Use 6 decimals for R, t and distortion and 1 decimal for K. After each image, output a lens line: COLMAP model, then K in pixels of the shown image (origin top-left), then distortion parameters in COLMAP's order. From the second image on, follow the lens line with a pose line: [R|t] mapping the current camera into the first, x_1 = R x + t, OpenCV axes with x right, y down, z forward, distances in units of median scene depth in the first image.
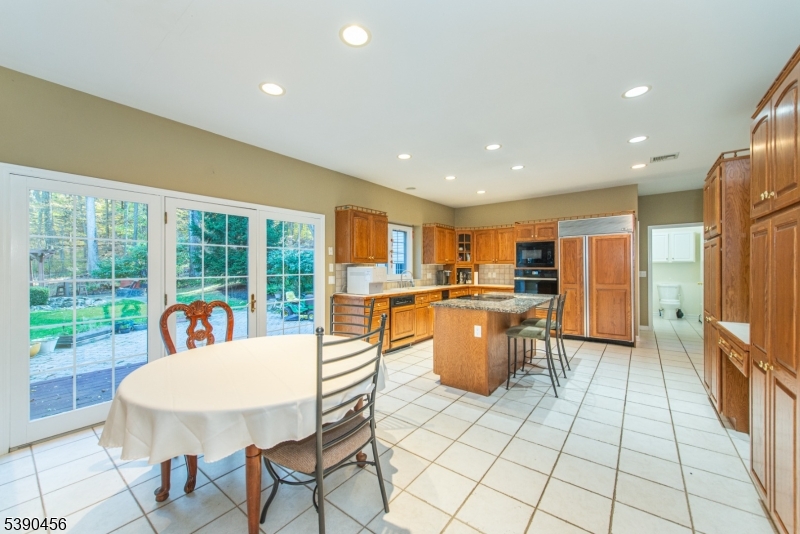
lens RADIAL K [[311.2, 0, 397.4], [0, 311.2, 271.8], [0, 0, 1]] dist [-0.000674, -0.000130]
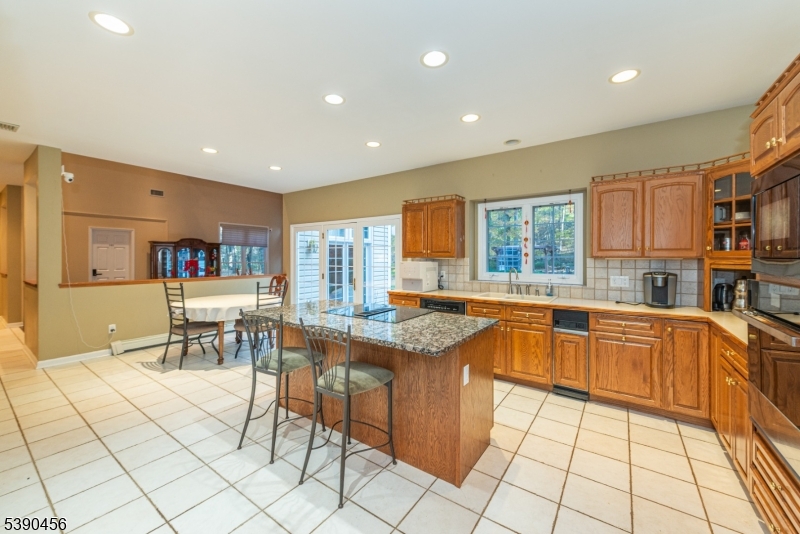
lens RADIAL K [[317.2, 0, 399.7], [0, 317.2, 257.7], [0, 0, 1]] dist [0.001075, 0.000136]
pose [[0.045559, 0.003643, -0.998955, 0.687336], [-0.018731, 0.999821, 0.002792, -0.023686], [0.998786, 0.018584, 0.045619, 0.726161]]
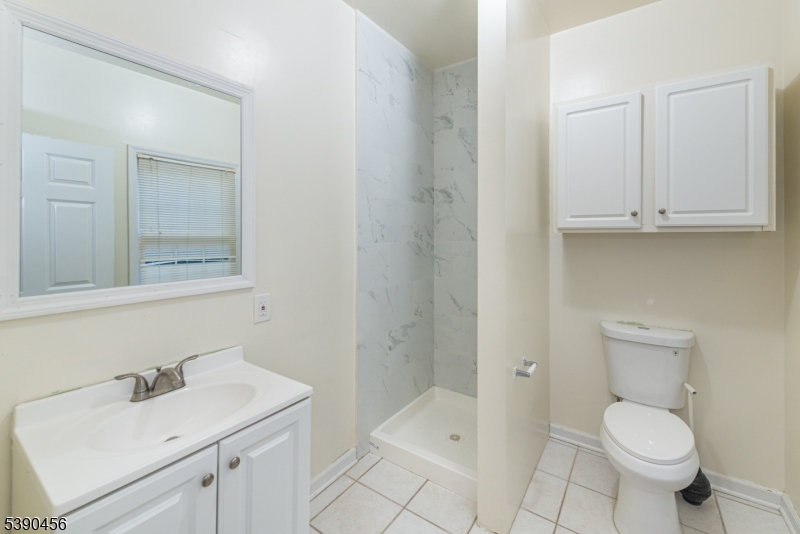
lens RADIAL K [[326.3, 0, 400.0], [0, 326.3, 267.0], [0, 0, 1]] dist [0.001512, -0.000033]
pose [[0.999378, 0.005586, 0.034806, 0.972986], [-0.005253, 0.999940, -0.009648, -0.004285], [-0.034857, 0.009460, 0.999348, 1.090325]]
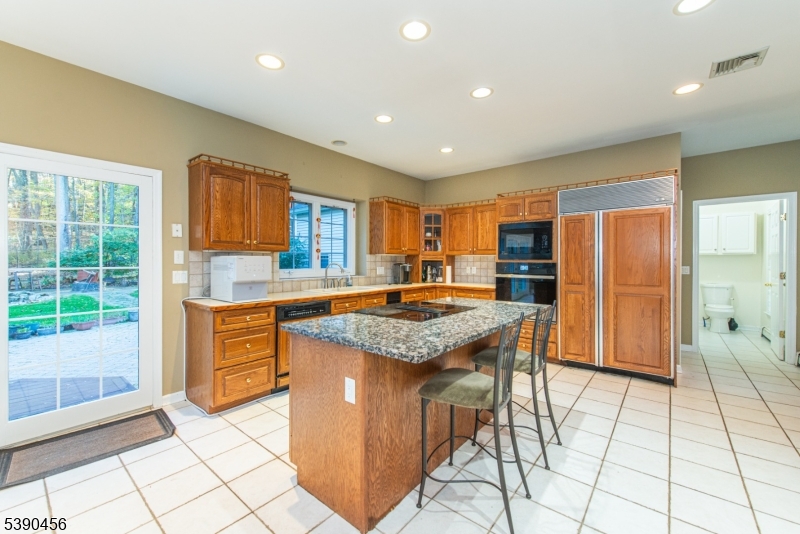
lens RADIAL K [[326.3, 0, 400.0], [0, 326.3, 267.0], [0, 0, 1]] dist [0.001512, -0.000033]
pose [[0.999599, 0.006191, -0.027617, 0.195057], [-0.006079, 0.999973, 0.004152, 0.000608], [0.027642, -0.003982, 0.999610, 0.284486]]
